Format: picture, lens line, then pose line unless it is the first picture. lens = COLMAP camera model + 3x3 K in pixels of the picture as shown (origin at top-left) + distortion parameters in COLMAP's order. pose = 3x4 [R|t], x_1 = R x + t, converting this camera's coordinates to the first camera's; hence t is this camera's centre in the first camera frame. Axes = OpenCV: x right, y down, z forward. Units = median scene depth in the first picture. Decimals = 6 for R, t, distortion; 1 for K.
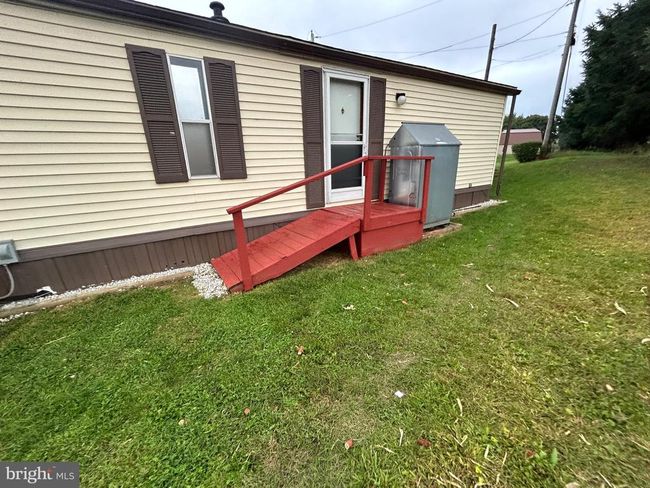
lens RADIAL K [[262.2, 0, 324.6], [0, 262.2, 242.3], [0, 0, 1]] dist [0.000184, 0.000568]
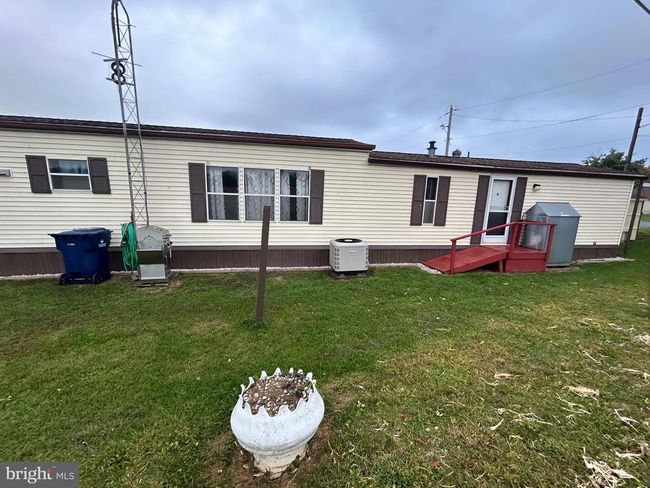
lens RADIAL K [[262.2, 0, 324.6], [0, 262.2, 242.3], [0, 0, 1]] dist [0.000184, 0.000568]
pose [[0.925551, 0.123071, -0.358062, -0.347224], [-0.169344, 0.980392, -0.100763, 0.214107], [0.338641, 0.153897, 0.928245, -1.041761]]
